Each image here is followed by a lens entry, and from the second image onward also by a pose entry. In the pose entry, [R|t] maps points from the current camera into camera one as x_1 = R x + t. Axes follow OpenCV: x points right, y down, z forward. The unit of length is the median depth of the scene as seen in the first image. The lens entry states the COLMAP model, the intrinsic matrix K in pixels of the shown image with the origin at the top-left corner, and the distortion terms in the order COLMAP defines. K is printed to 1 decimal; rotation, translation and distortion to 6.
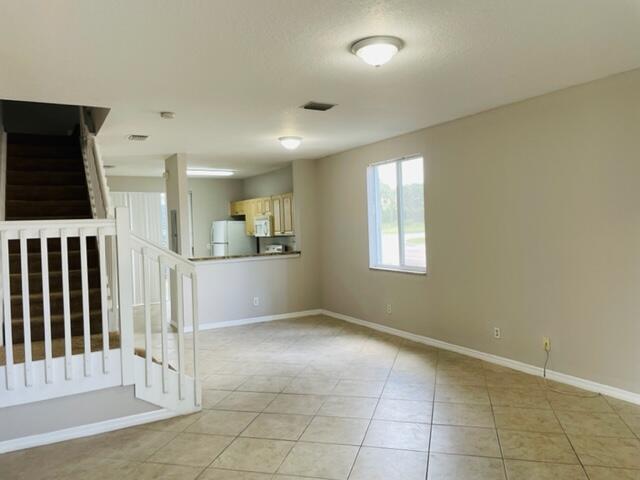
lens RADIAL K [[483.8, 0, 318.4], [0, 483.8, 238.3], [0, 0, 1]] dist [0.075943, -0.006748]
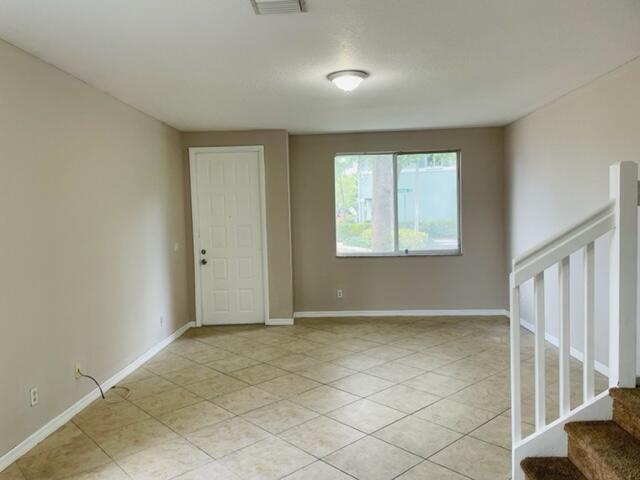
lens RADIAL K [[483.8, 0, 318.4], [0, 483.8, 238.3], [0, 0, 1]] dist [0.075943, -0.006748]
pose [[-0.845338, 0.026991, 0.533549, -0.267719], [0.066109, 0.996332, 0.054338, -0.021966], [-0.530126, 0.081207, -0.844022, 1.166960]]
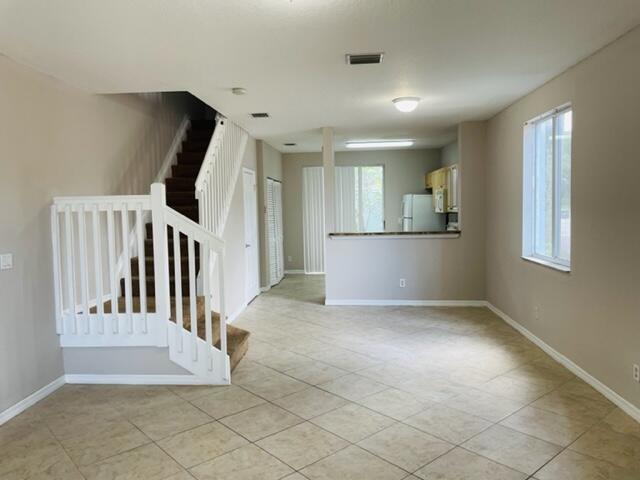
lens RADIAL K [[483.8, 0, 318.4], [0, 483.8, 238.3], [0, 0, 1]] dist [0.075943, -0.006748]
pose [[0.830316, 0.057662, -0.554303, 0.321776], [-0.024583, 0.997454, 0.066937, -0.016488], [0.556751, -0.041953, 0.829619, 0.196189]]
